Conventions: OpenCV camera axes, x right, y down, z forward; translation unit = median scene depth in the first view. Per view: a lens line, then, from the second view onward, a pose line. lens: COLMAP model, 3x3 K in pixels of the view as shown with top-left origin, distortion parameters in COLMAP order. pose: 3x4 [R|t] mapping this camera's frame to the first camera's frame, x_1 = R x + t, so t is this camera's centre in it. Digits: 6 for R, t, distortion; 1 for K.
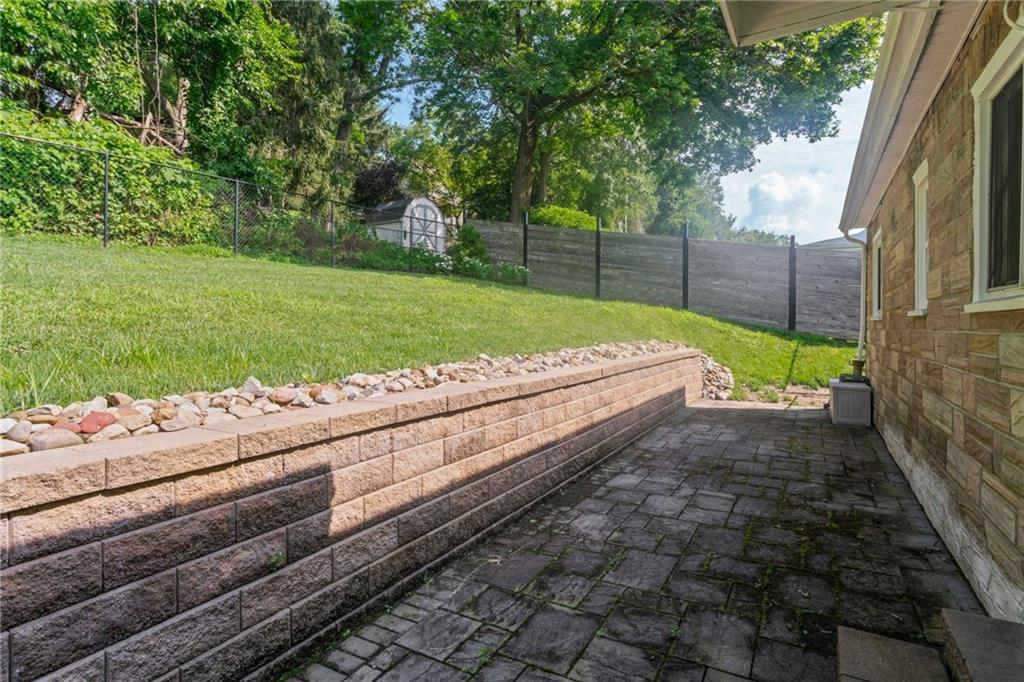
lens RADIAL K [[523.2, 0, 512.6], [0, 523.2, 330.0], [0, 0, 1]] dist [0.000259, -0.000102]
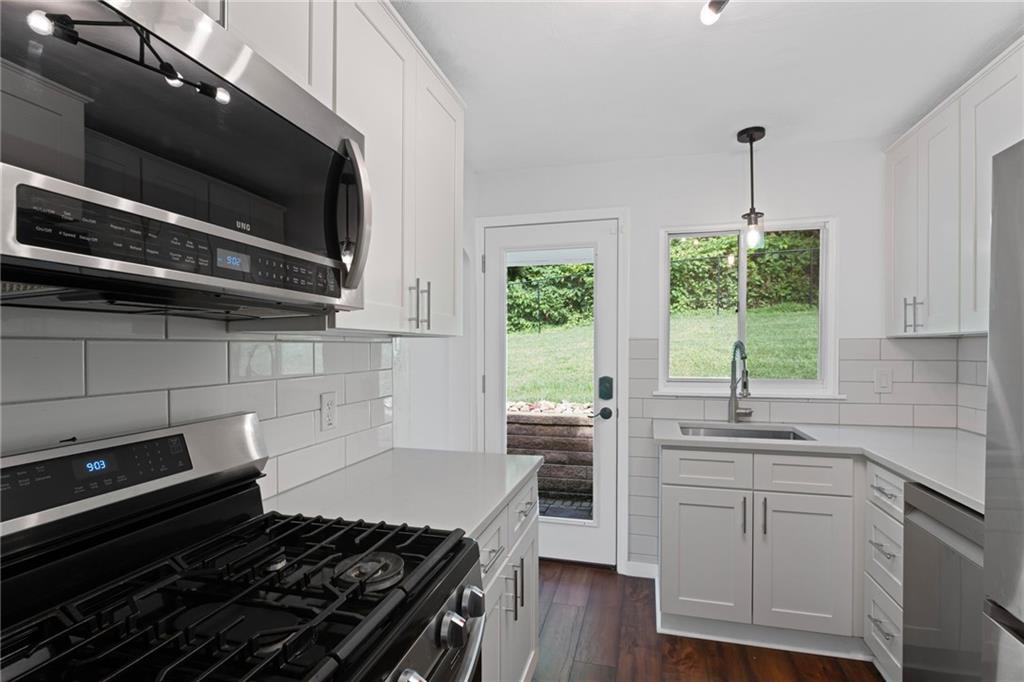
lens RADIAL K [[491.0, 0, 518.8], [0, 491.0, 350.9], [0, 0, 1]] dist [-0.000803, 0.005225]
pose [[0.264326, 0.003992, -0.964425, 0.542248], [-0.004542, 0.999985, 0.002895, -0.048331], [0.964423, 0.003615, 0.264341, 0.002504]]
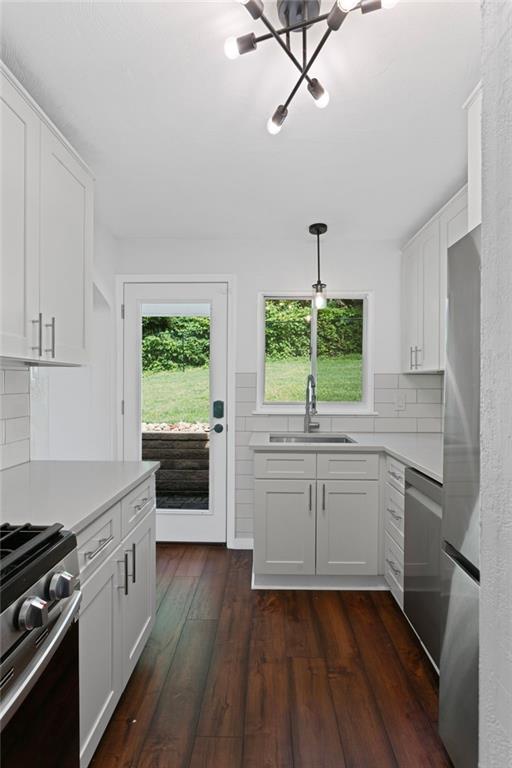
lens RADIAL K [[363.6, 0, 258.9], [0, 363.6, 385.4], [0, 0, 1]] dist [0.001230, 0.000122]
pose [[0.483627, 0.003540, -0.875267, 0.541129], [-0.010054, 0.999948, -0.001512, -0.044018], [0.875216, 0.009531, 0.483638, 0.020627]]
